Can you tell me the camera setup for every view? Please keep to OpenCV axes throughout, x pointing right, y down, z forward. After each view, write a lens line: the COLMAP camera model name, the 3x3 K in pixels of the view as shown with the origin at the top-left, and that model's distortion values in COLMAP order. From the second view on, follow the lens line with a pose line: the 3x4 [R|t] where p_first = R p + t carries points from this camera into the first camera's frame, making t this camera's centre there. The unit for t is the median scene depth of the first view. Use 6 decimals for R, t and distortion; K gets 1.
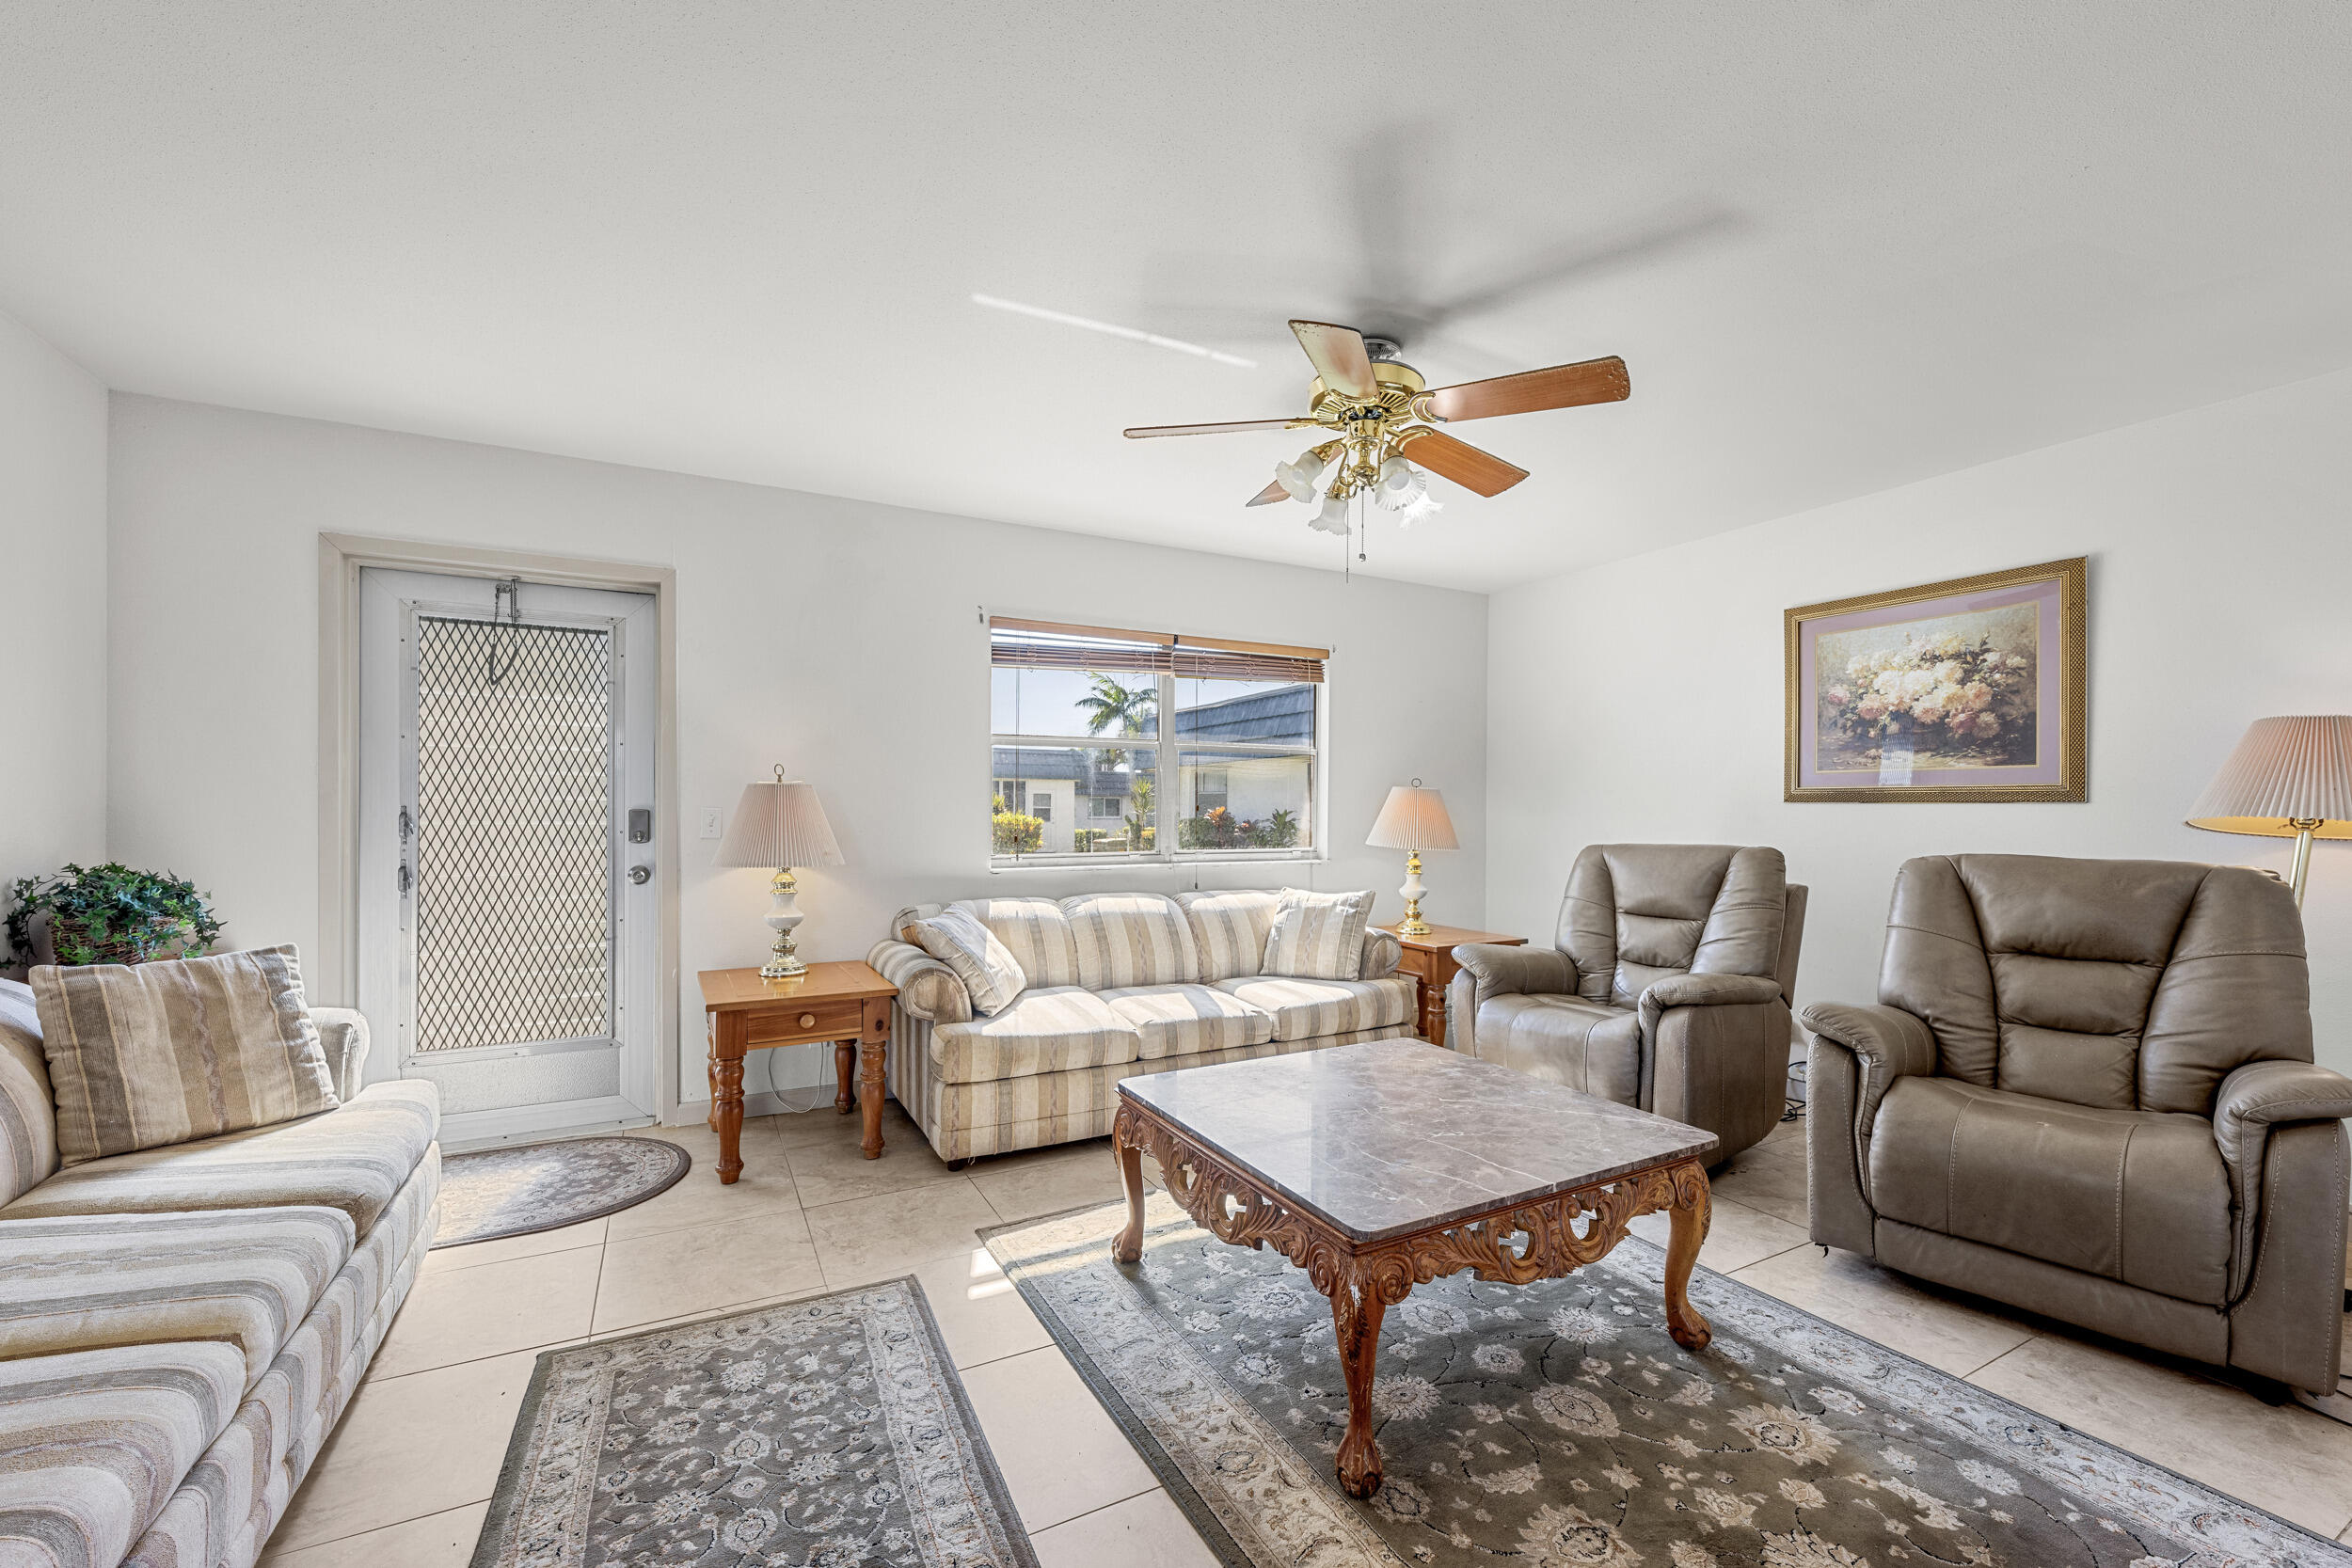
lens RADIAL K [[943.1, 0, 1172.0], [0, 943.1, 794.3], [0, 0, 1]] dist [-0.000069, 0.000019]
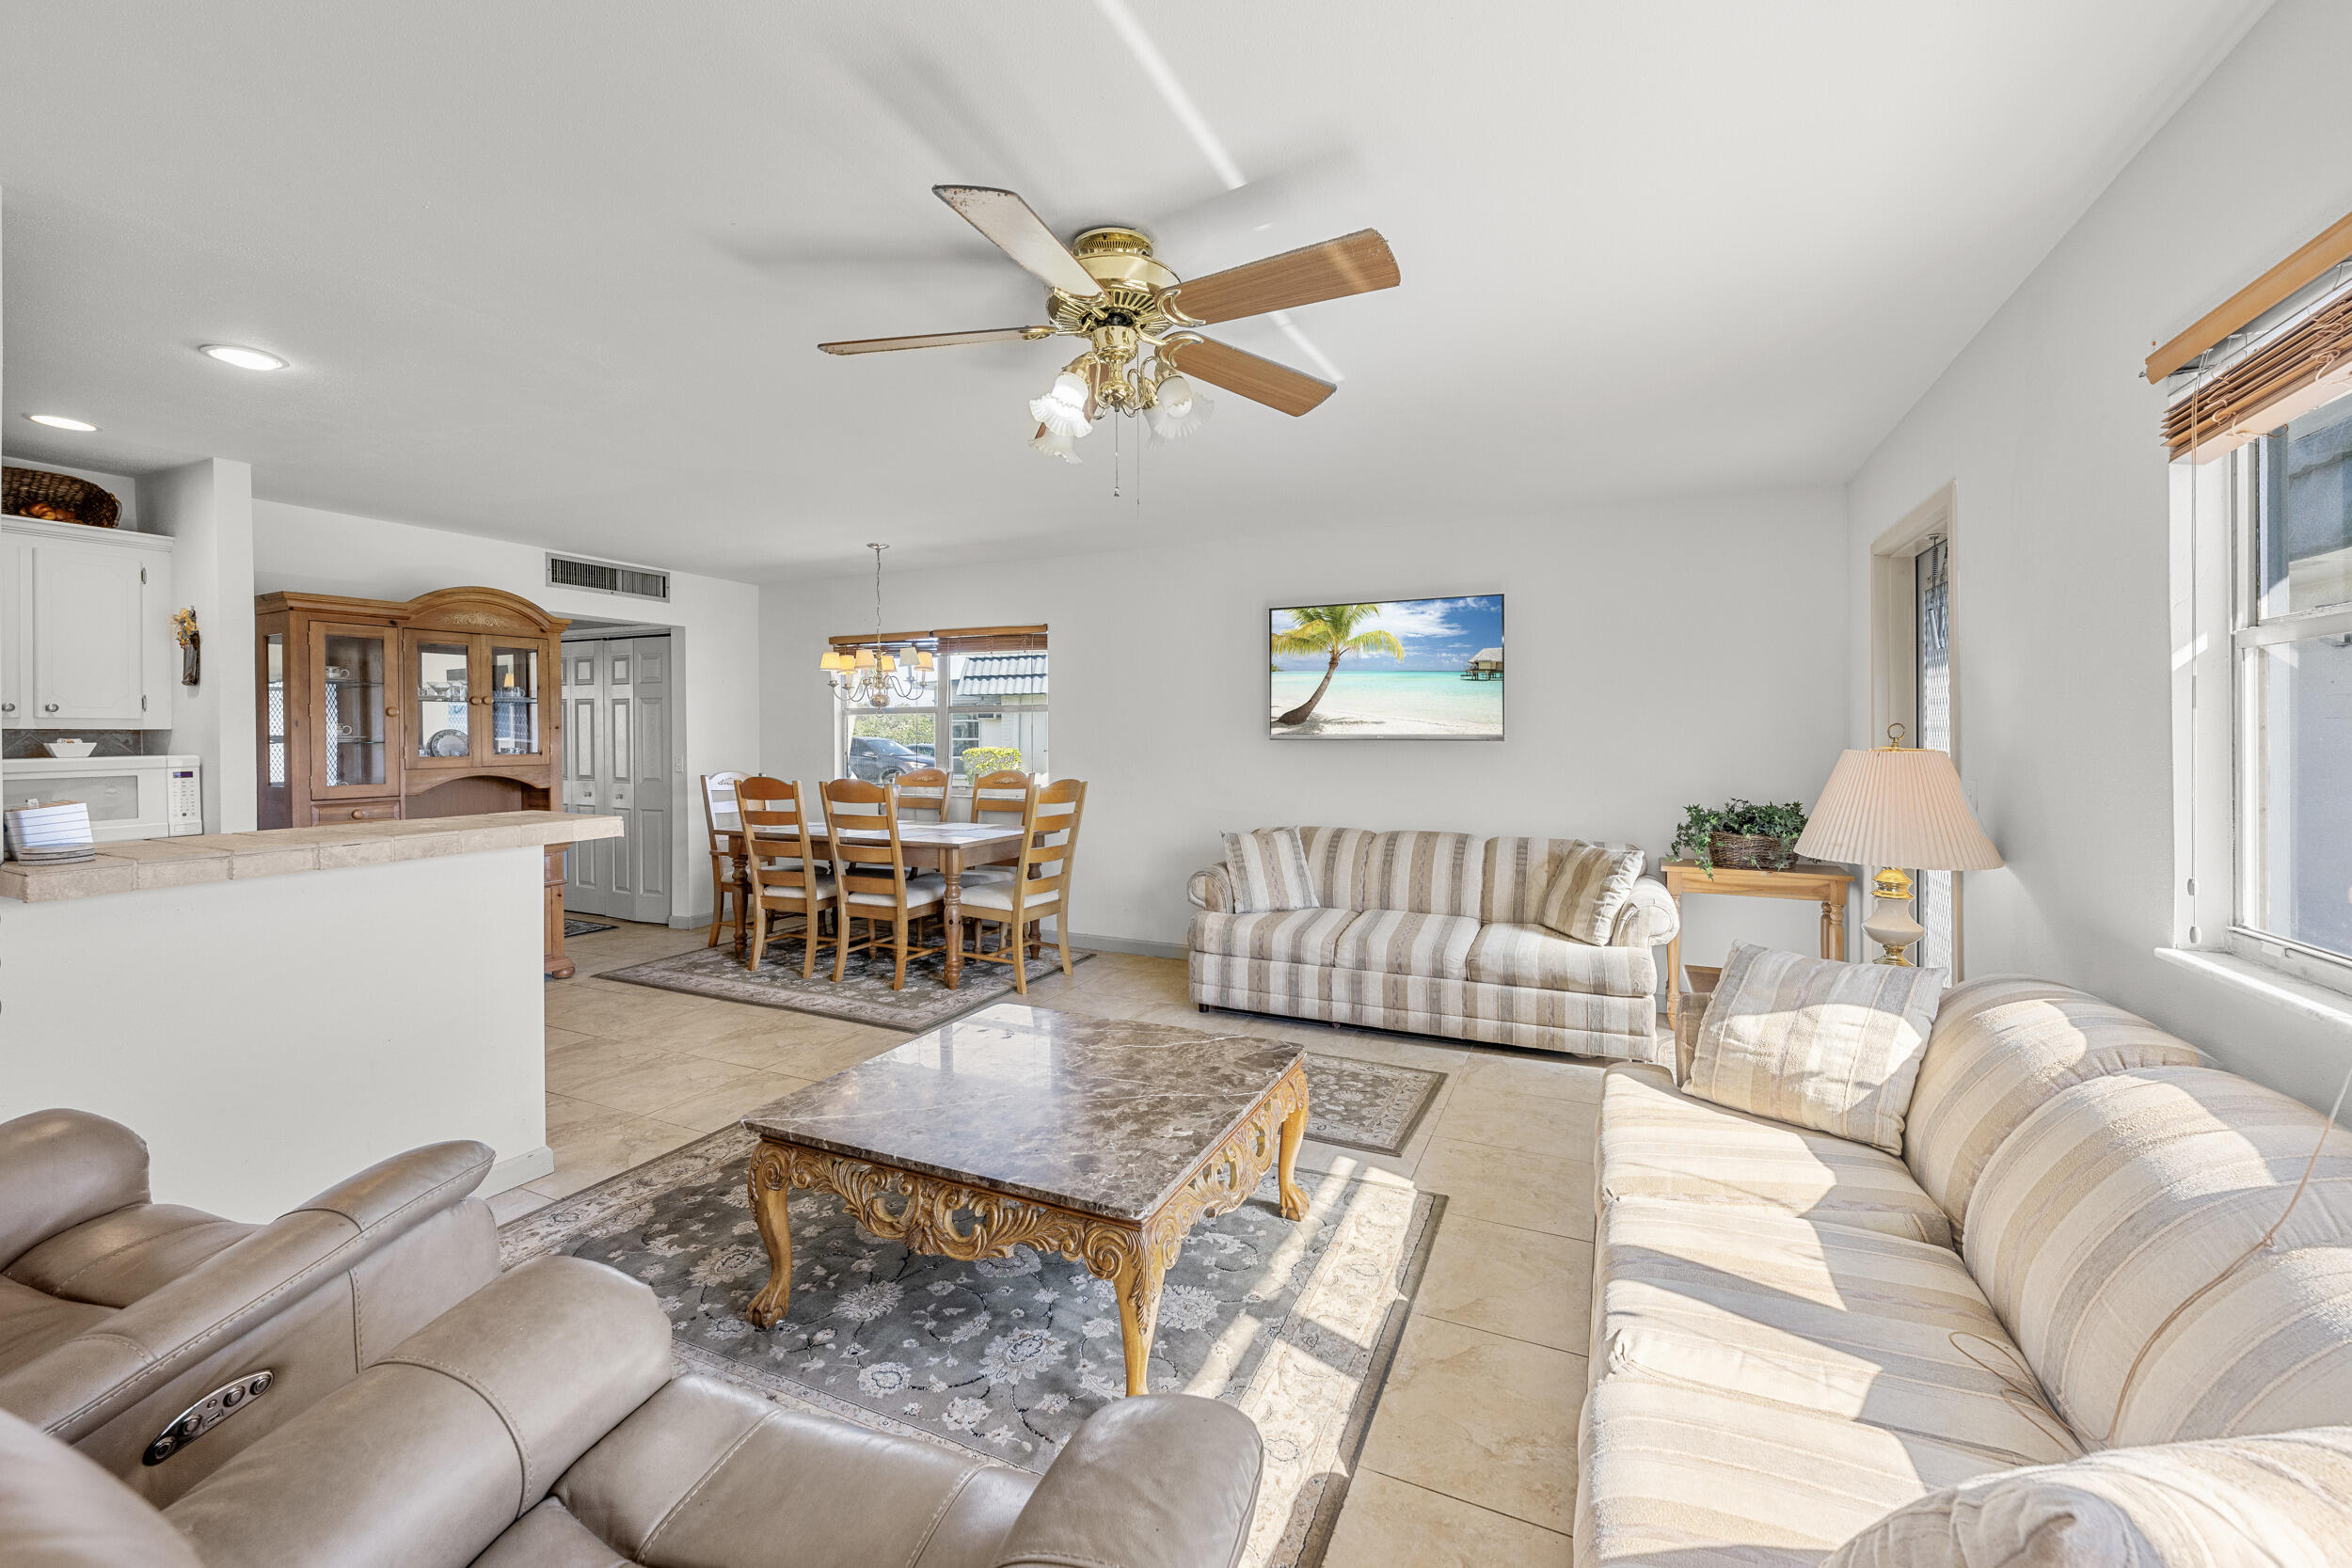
lens RADIAL K [[943.1, 0, 1174.4], [0, 943.1, 760.8], [0, 0, 1]] dist [-0.000069, 0.000019]
pose [[-0.795312, 0.013744, -0.606045, 0.856167], [0.008989, 0.999900, 0.010879, -0.028573], [0.606134, 0.003204, -0.795356, 2.194901]]
